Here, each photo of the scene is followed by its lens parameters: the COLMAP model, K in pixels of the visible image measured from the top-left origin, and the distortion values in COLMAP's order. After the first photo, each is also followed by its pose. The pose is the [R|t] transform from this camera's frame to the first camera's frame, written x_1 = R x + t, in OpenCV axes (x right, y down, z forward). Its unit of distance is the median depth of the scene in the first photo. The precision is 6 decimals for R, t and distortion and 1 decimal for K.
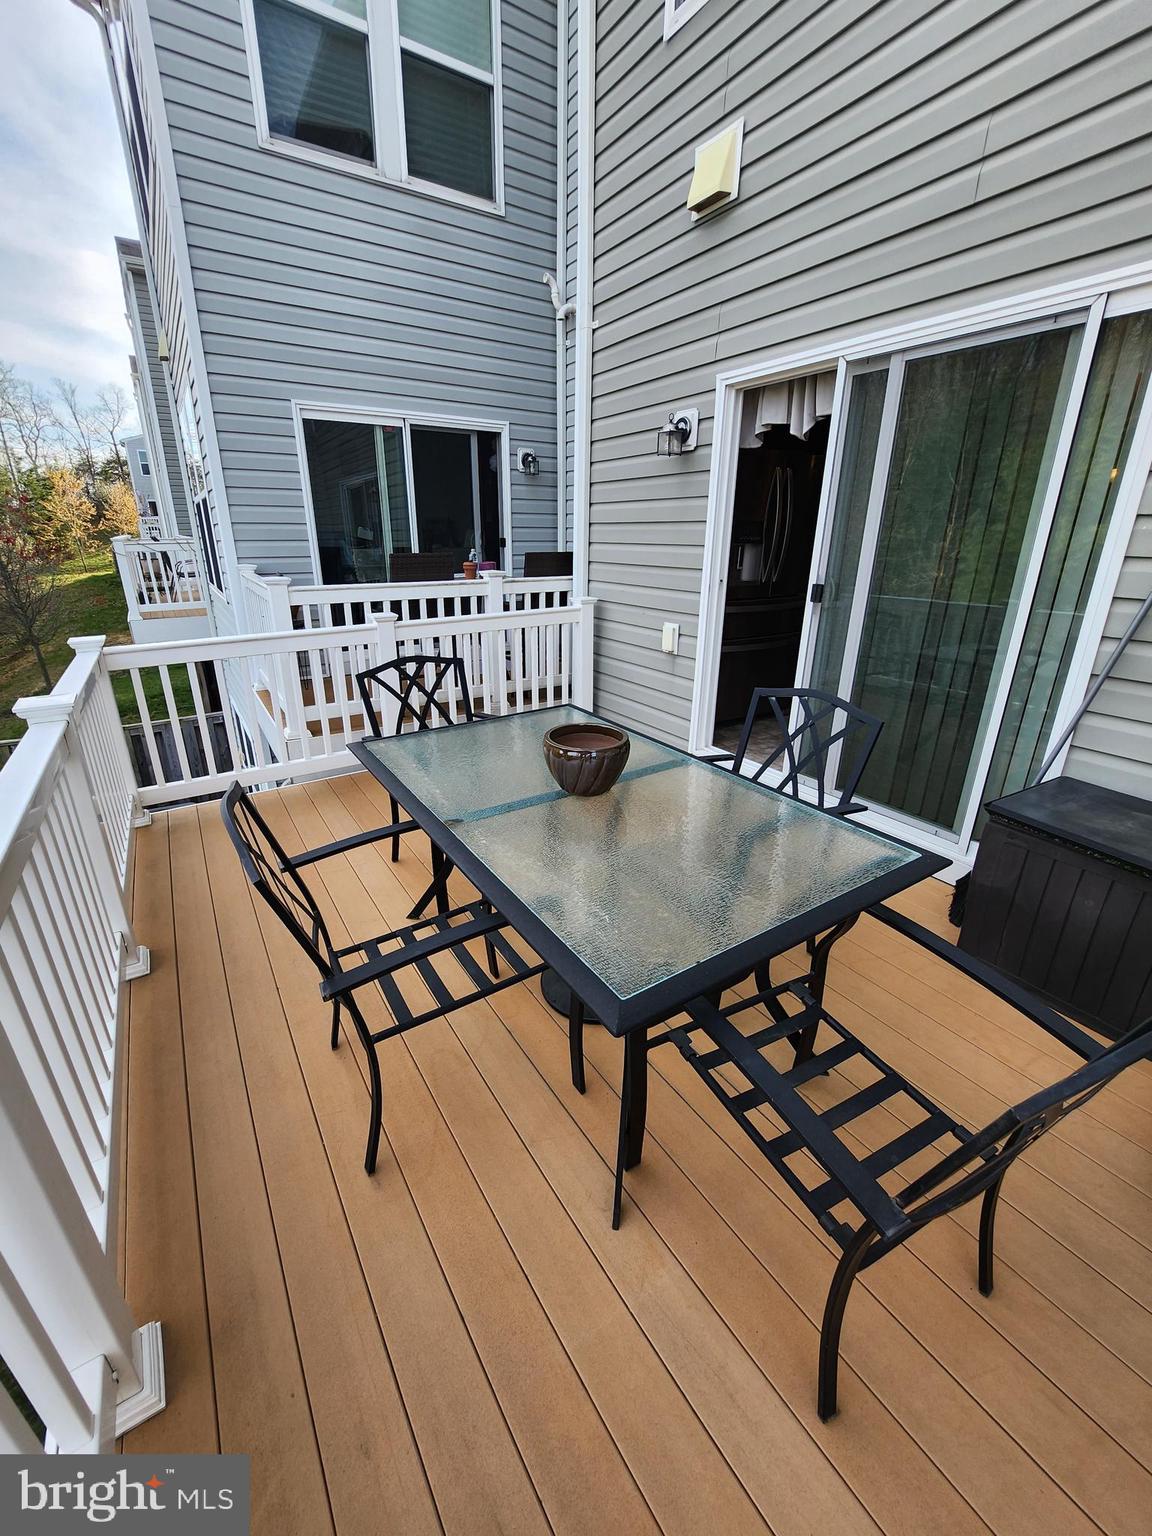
lens RADIAL K [[614.6, 0, 564.9], [0, 614.6, 767.3], [0, 0, 1]] dist [-0.020293, -0.000048]
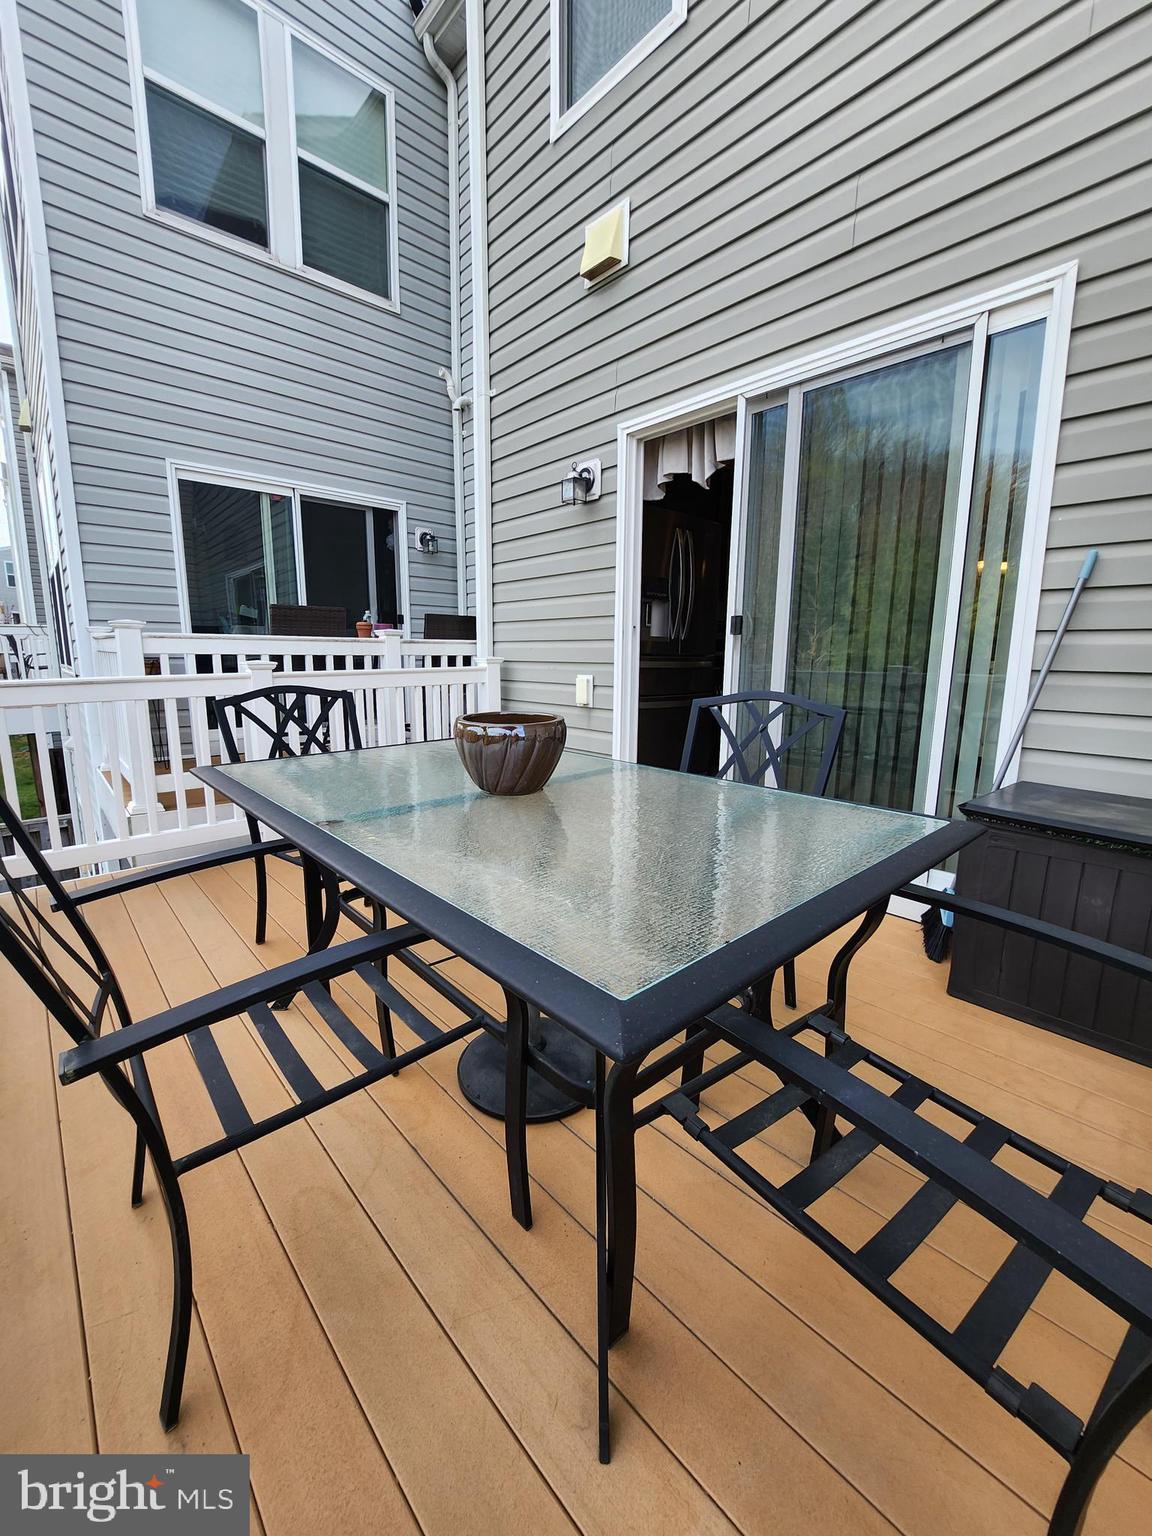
lens RADIAL K [[614.6, 0, 564.9], [0, 614.6, 767.3], [0, 0, 1]] dist [-0.020293, -0.000048]
pose [[0.986872, -0.028093, 0.159045, -0.011756], [0.056720, 0.982316, -0.178432, 0.079873], [-0.151220, 0.185111, 0.971013, 0.128306]]
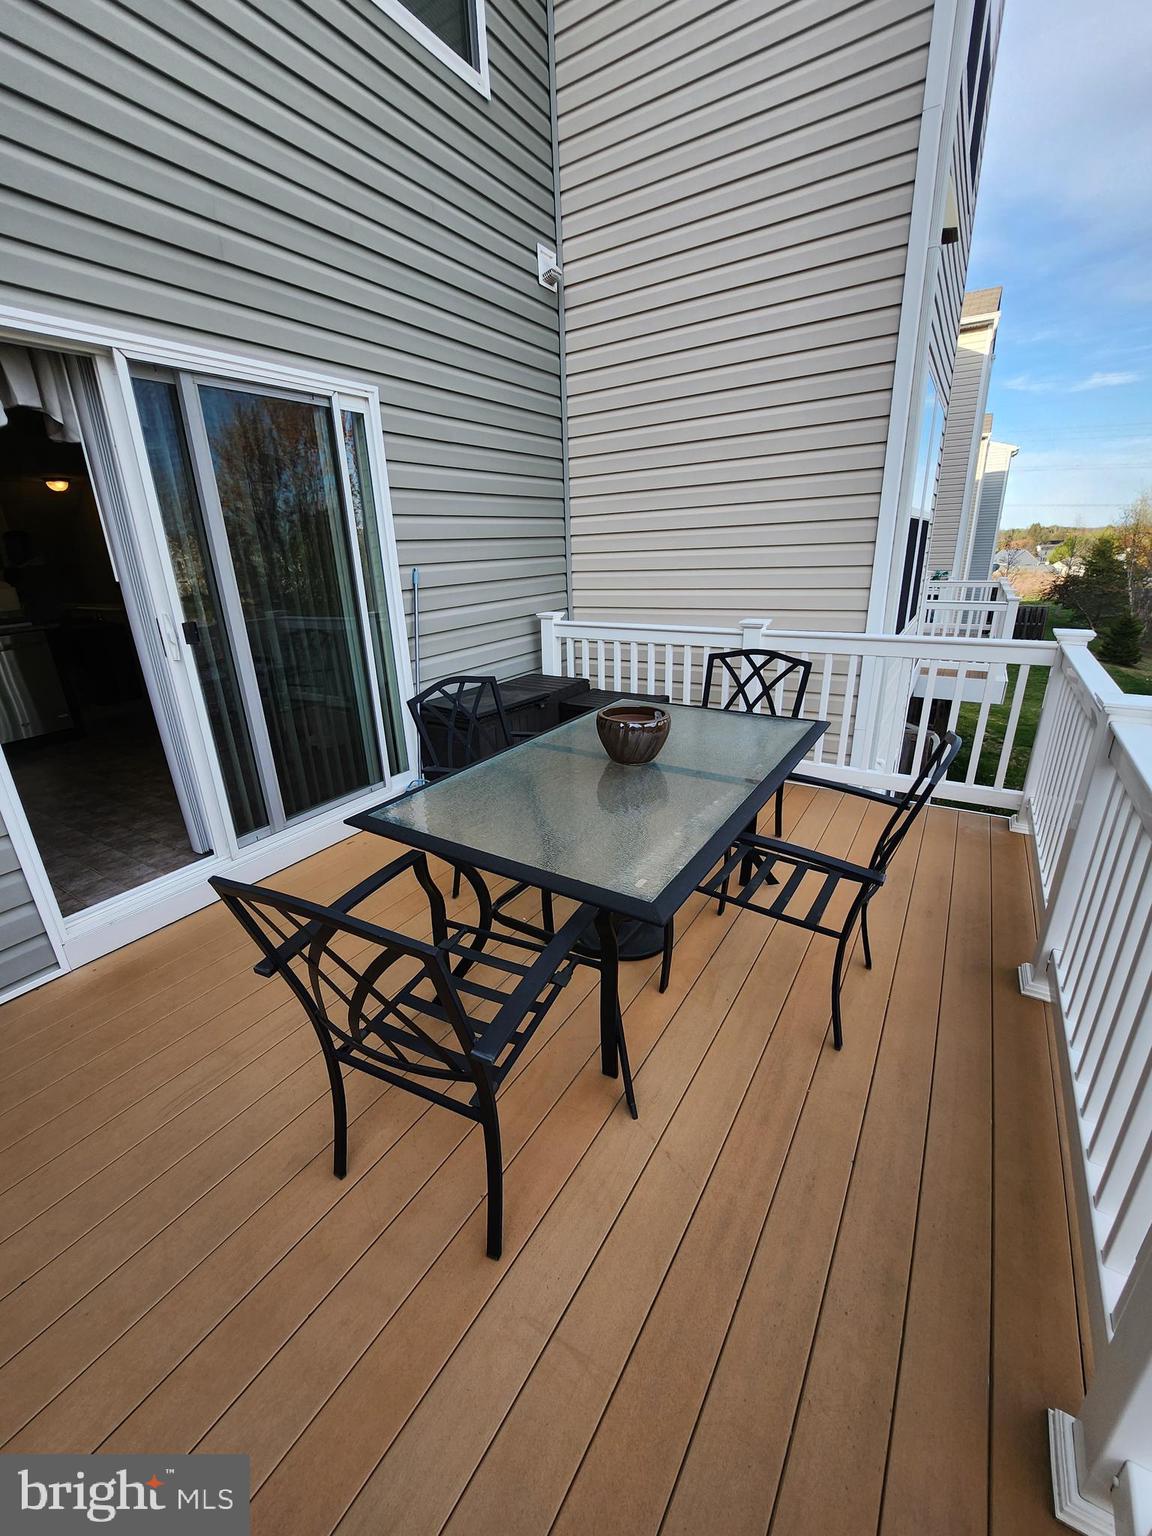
lens RADIAL K [[615.8, 0, 572.3], [0, 615.8, 755.7], [0, 0, 1]] dist [-0.023180, 0.000369]
pose [[-0.408633, -0.282520, 0.867872, -0.496138], [0.358001, 0.825067, 0.437149, -0.279313], [-0.839556, 0.489333, -0.236007, 0.727575]]
